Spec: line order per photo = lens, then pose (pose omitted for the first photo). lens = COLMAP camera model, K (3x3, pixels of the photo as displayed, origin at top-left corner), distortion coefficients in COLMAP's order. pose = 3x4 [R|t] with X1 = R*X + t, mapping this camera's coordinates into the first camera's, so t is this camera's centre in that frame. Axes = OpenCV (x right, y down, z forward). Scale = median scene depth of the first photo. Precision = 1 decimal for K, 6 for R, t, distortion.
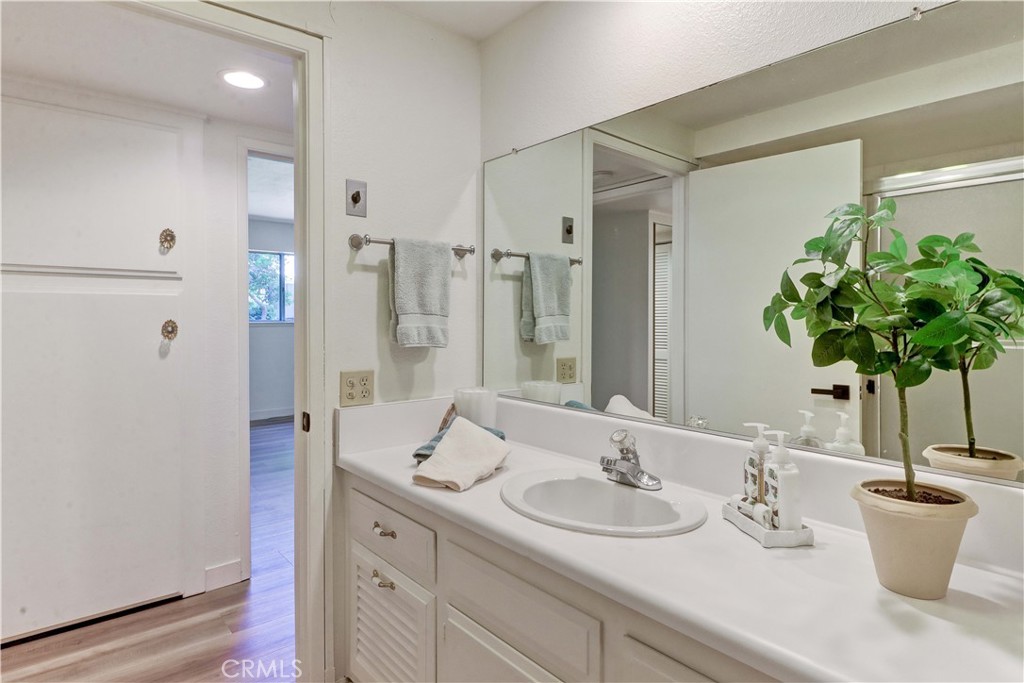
lens RADIAL K [[570.6, 0, 520.9], [0, 570.6, 347.2], [0, 0, 1]] dist [-0.001079, -0.000876]
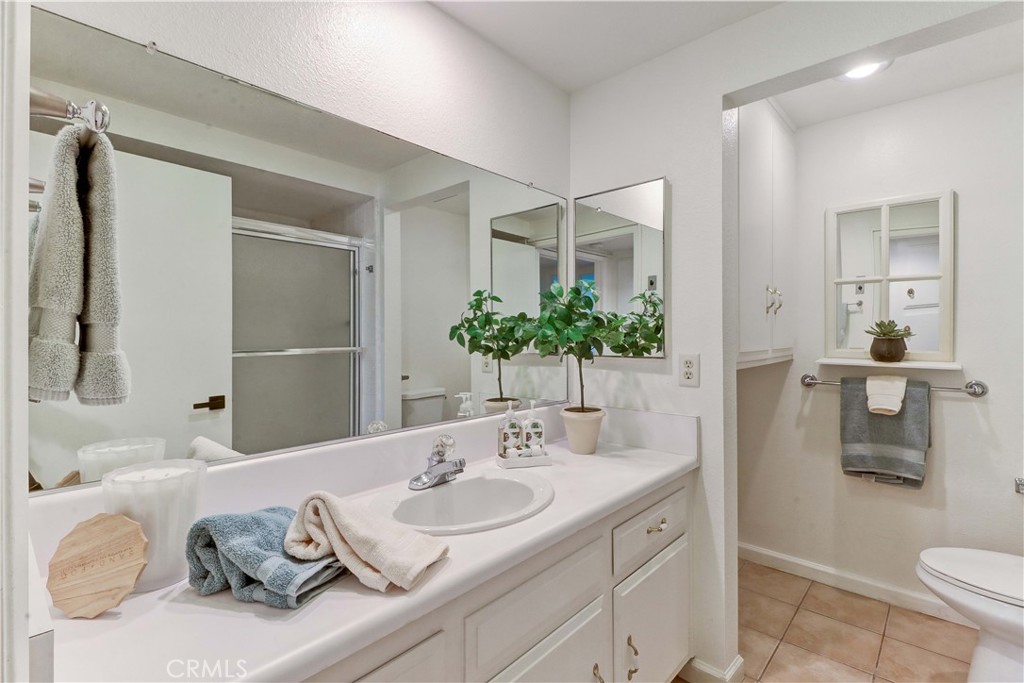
lens RADIAL K [[478.7, 0, 528.7], [0, 478.7, 328.5], [0, 0, 1]] dist [0.015817, -0.007671]
pose [[-0.151608, 0.001746, 0.988439, -0.753999], [0.056799, 0.998361, 0.006948, -0.060035], [-0.986807, 0.057196, -0.151459, 0.945739]]
